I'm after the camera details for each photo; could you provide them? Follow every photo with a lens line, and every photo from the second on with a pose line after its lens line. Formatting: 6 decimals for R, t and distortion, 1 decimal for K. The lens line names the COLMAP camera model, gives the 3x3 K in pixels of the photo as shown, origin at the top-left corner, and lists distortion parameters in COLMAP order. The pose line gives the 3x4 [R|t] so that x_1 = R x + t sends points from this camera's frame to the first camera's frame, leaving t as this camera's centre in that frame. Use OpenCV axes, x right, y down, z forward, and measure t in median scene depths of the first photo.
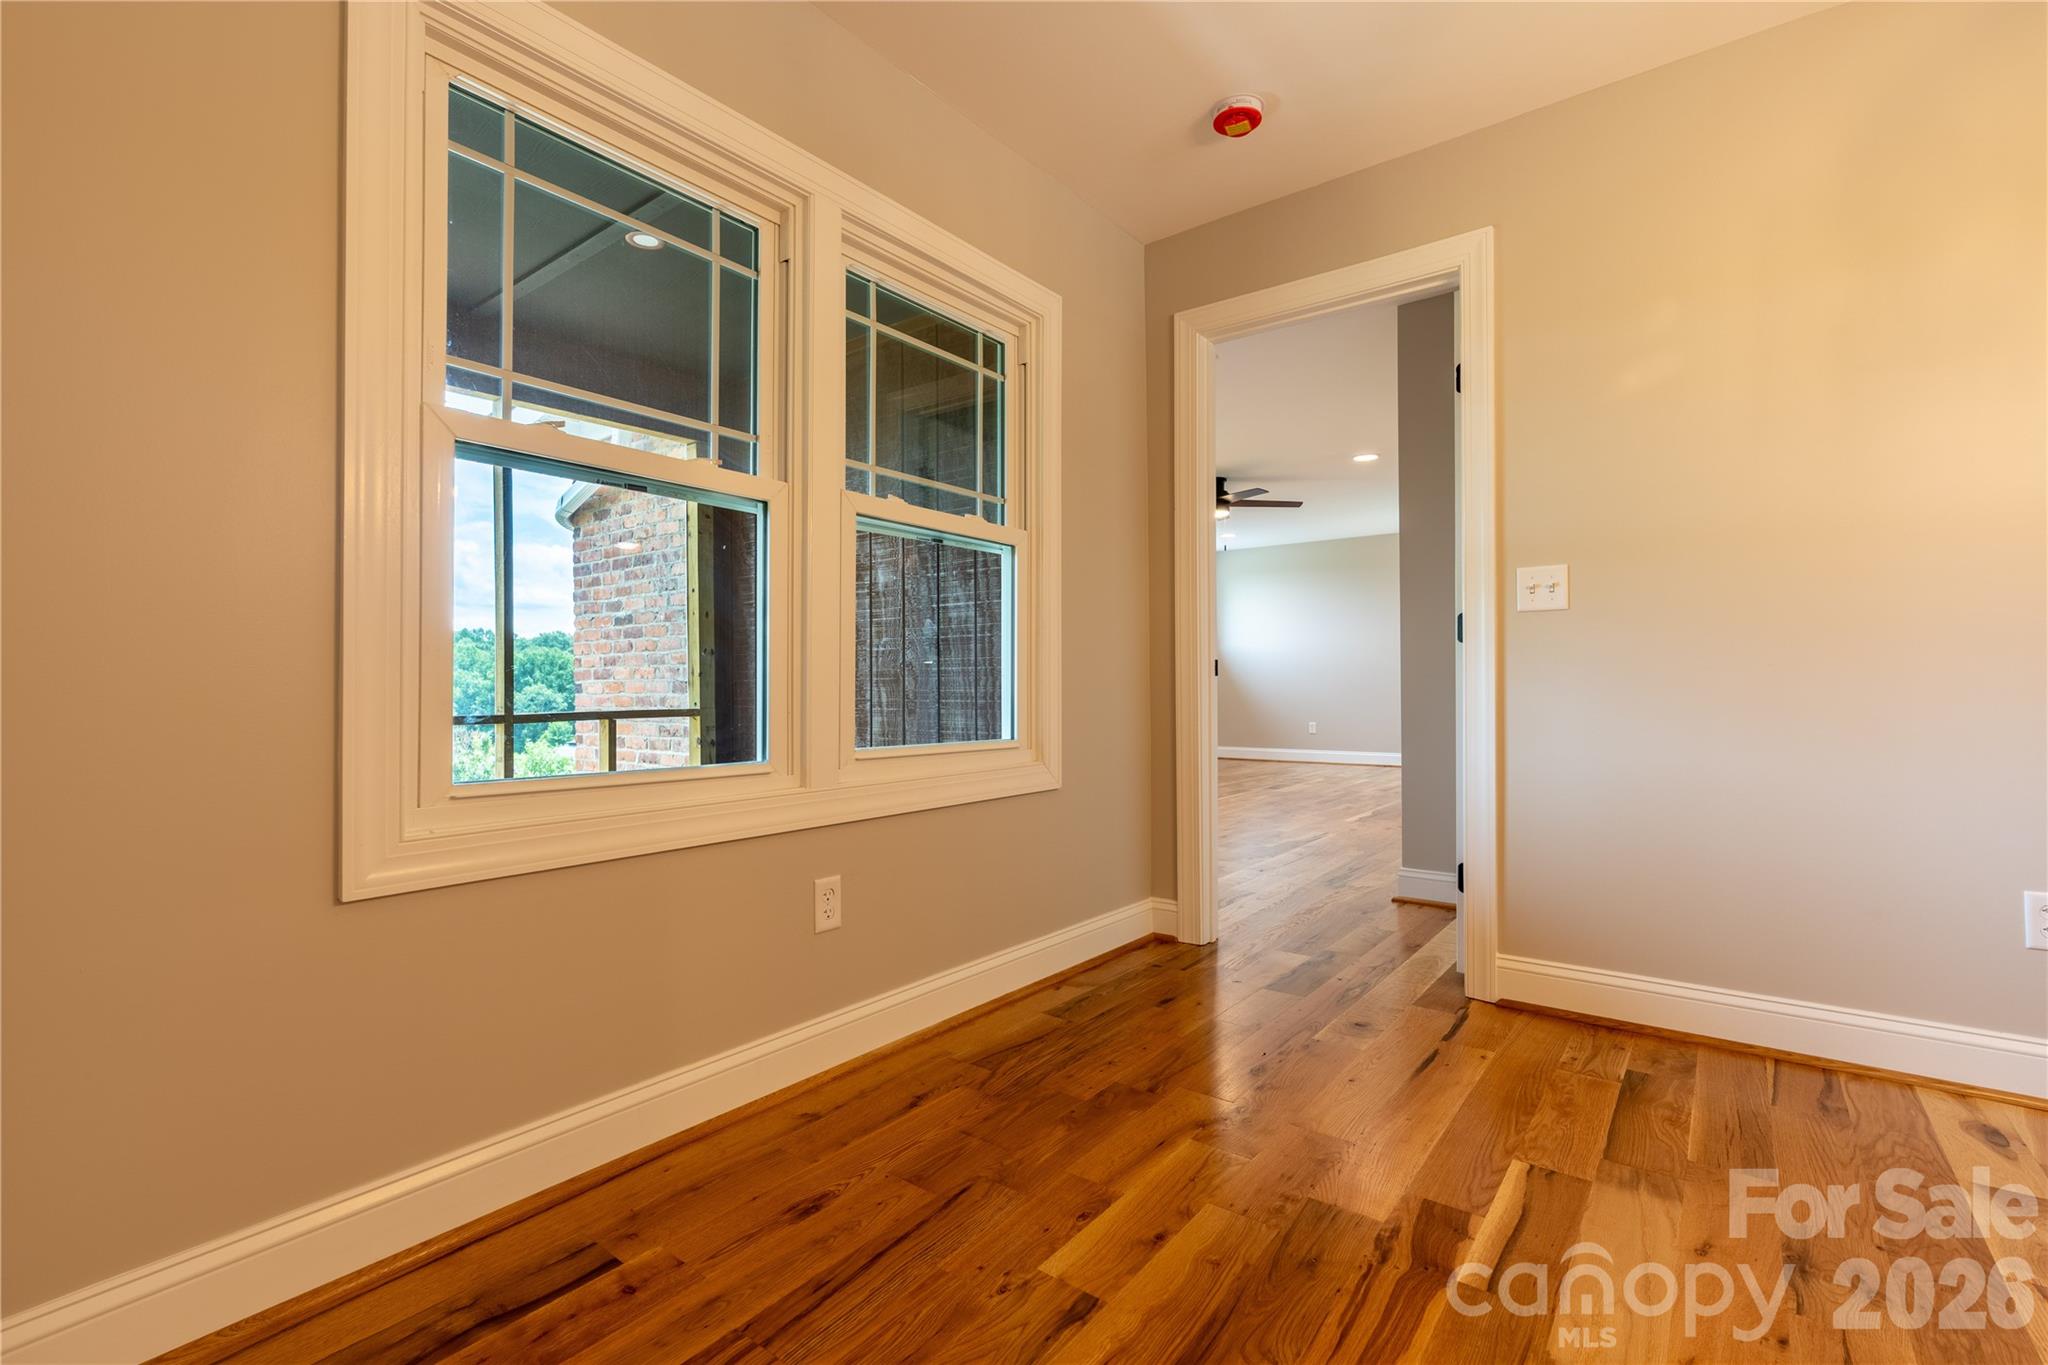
lens RADIAL K [[916.0, 0, 1032.1], [0, 916.0, 674.7], [0, 0, 1]] dist [-0.002142, 0.000522]
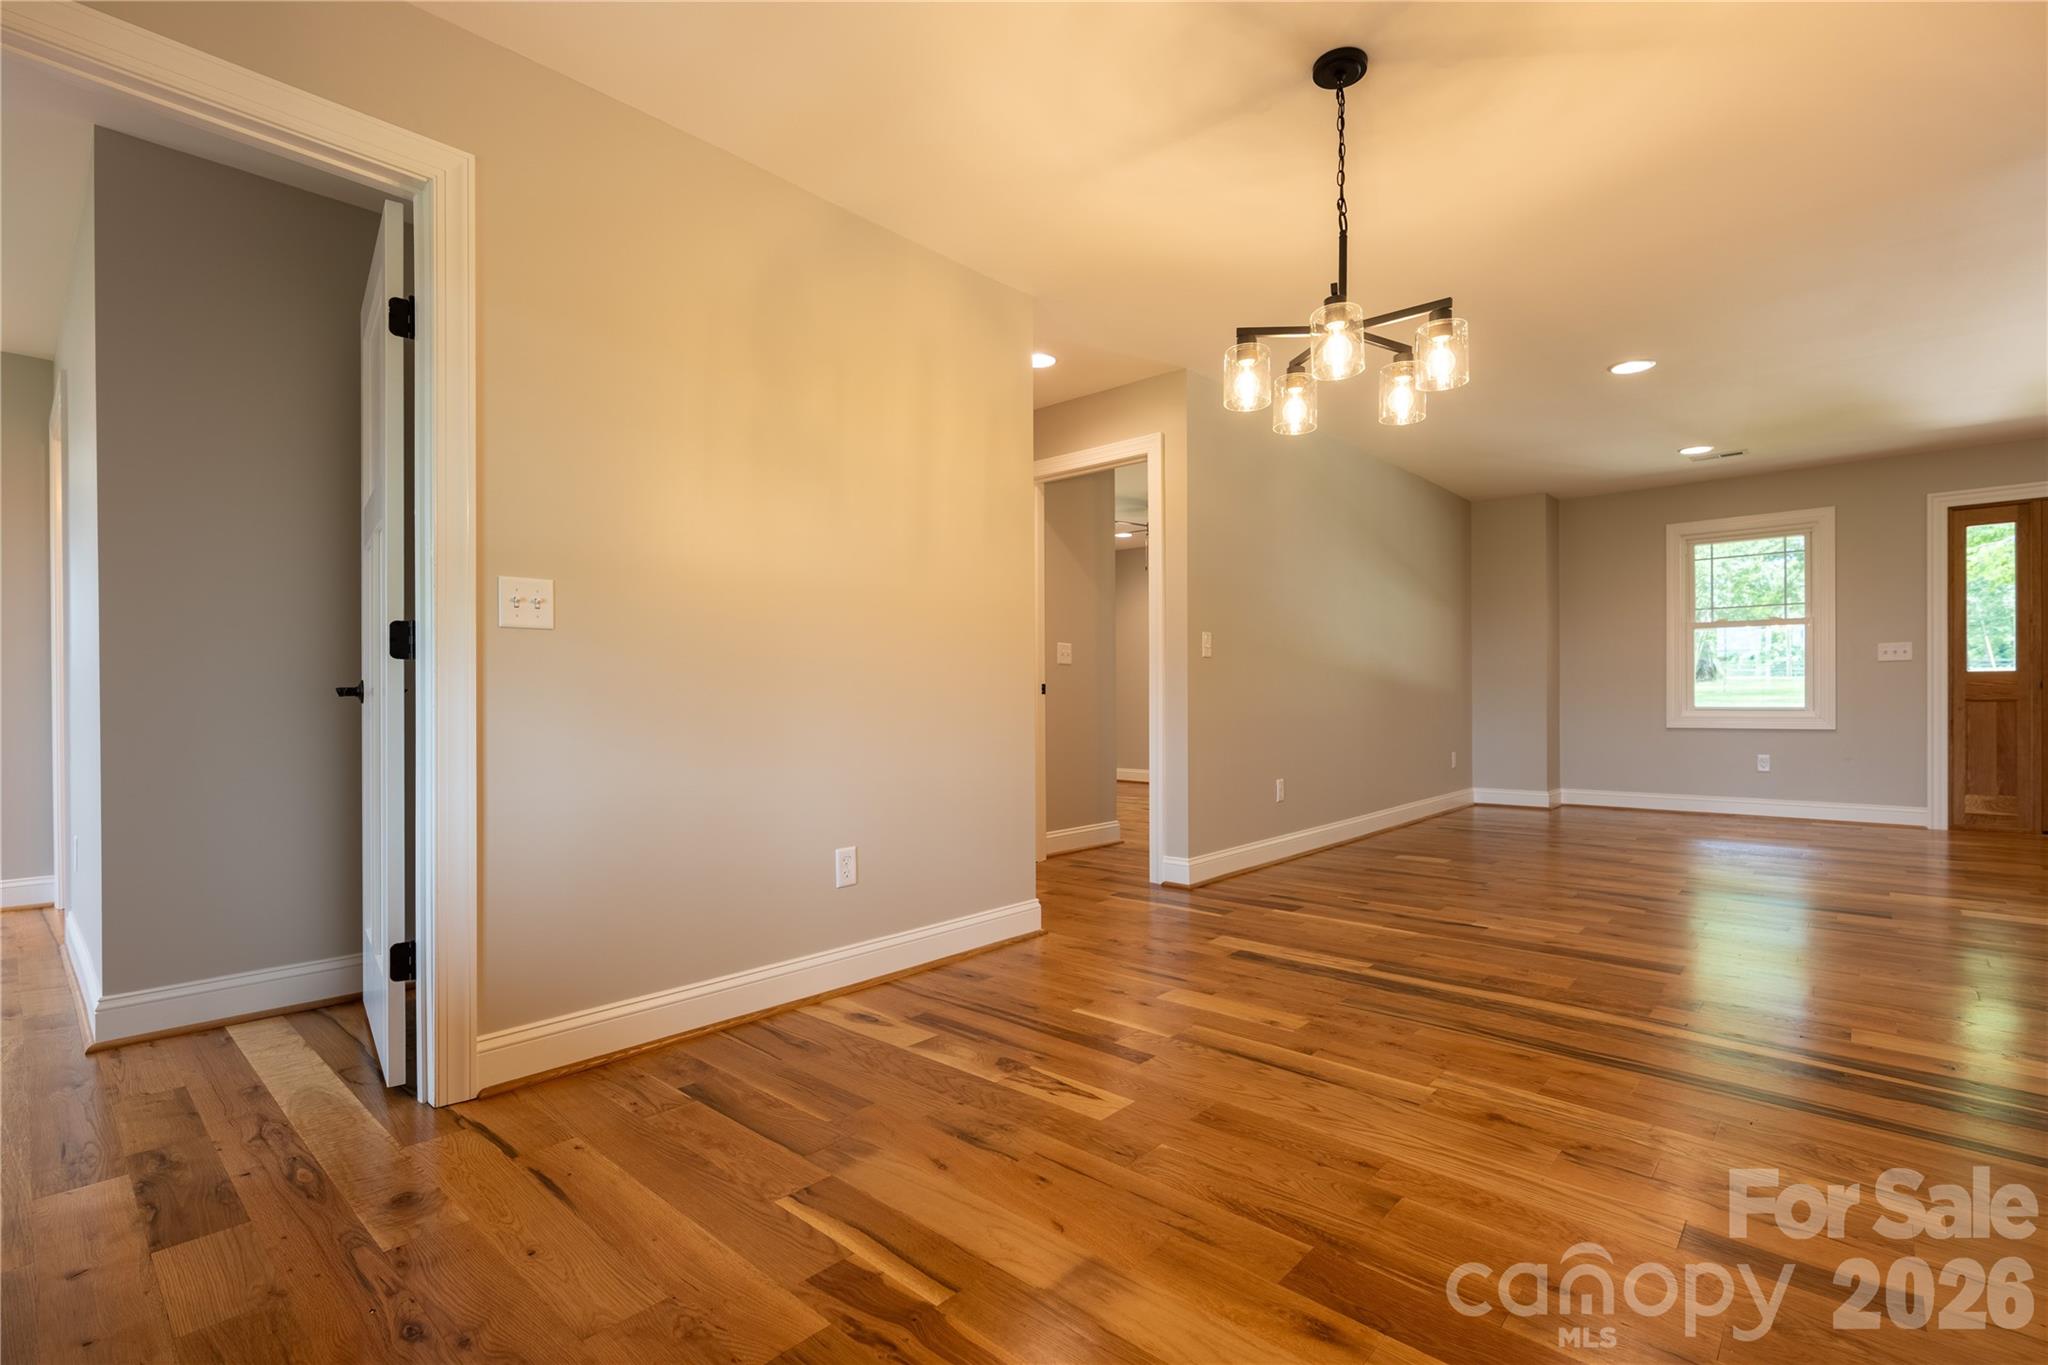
lens RADIAL K [[936.9, 0, 1024.0], [0, 936.9, 701.3], [0, 0, 1]] dist [0.000280, 0.000422]
pose [[0.085340, 0.000588, 0.996352, -0.344329], [-0.004693, 0.999989, -0.000188, -0.001972], [-0.996341, -0.004660, 0.085342, 0.508634]]
